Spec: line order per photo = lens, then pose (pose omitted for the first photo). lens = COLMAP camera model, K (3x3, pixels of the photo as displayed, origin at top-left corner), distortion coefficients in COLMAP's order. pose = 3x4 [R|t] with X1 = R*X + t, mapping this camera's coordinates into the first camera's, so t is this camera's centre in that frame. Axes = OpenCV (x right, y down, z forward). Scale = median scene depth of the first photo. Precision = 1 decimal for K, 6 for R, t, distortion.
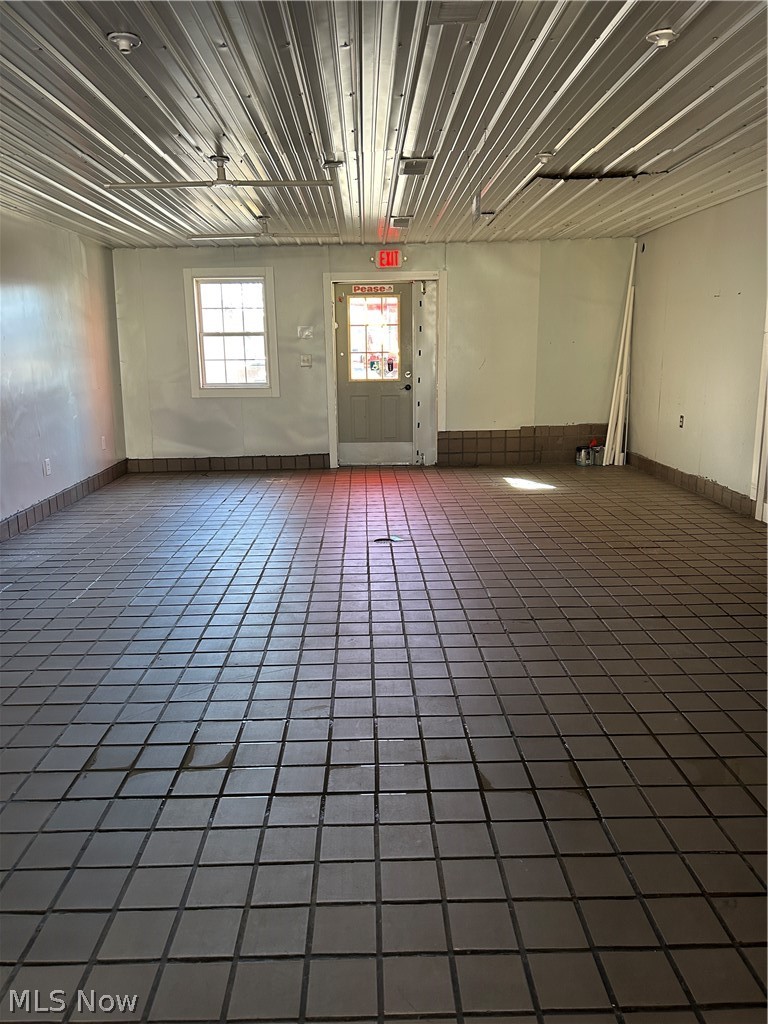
lens RADIAL K [[766.5, 0, 384.2], [0, 766.5, 519.6], [0, 0, 1]] dist [0.034599, -0.035190]
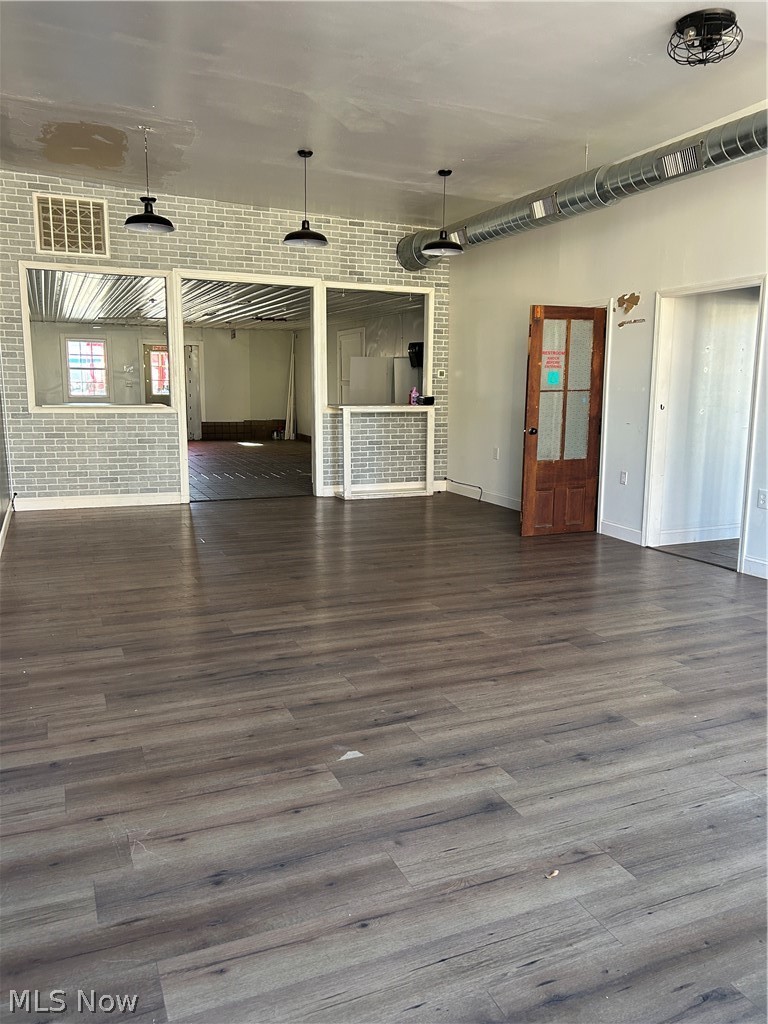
lens RADIAL K [[766.5, 0, 373.4], [0, 766.5, 511.4], [0, 0, 1]] dist [0.034599, -0.035190]
pose [[0.926498, -0.035846, 0.374589, -0.265260], [0.052739, 0.997997, -0.034941, 0.203177], [-0.372586, 0.052128, 0.926532, -0.958490]]
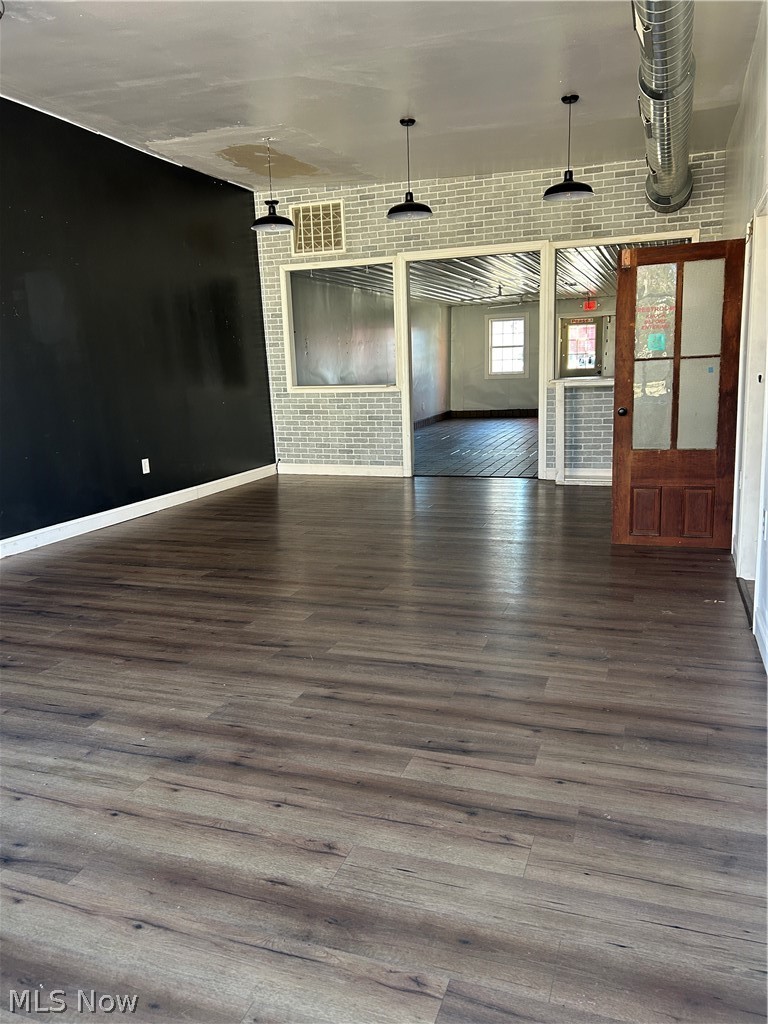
lens RADIAL K [[766.5, 0, 380.8], [0, 766.5, 520.3], [0, 0, 1]] dist [0.034599, -0.035190]
pose [[0.935448, 0.057022, -0.348835, 0.210413], [-0.055790, 0.998350, 0.013586, 0.192450], [0.349034, 0.006752, 0.937086, -0.944871]]
